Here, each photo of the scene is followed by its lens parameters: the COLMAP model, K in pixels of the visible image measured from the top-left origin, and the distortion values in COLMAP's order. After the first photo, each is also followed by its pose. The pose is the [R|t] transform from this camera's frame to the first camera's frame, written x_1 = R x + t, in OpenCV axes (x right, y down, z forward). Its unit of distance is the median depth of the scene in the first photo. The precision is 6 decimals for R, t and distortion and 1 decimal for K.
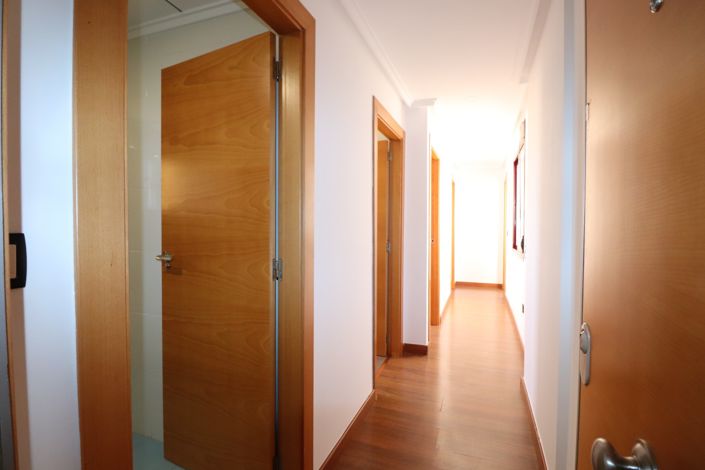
lens RADIAL K [[325.7, 0, 355.1], [0, 325.7, 233.3], [0, 0, 1]] dist [0.002215, -0.012772]
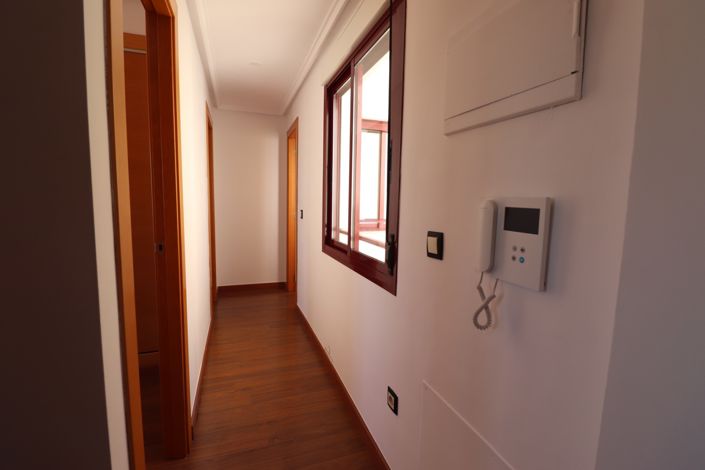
lens RADIAL K [[325.7, 0, 355.1], [0, 325.7, 233.3], [0, 0, 1]] dist [0.002215, -0.012772]
pose [[0.753466, -0.053658, 0.655293, 0.101245], [-0.002077, 0.996465, 0.083982, -0.012841], [-0.657483, -0.064638, 0.750691, 0.364687]]
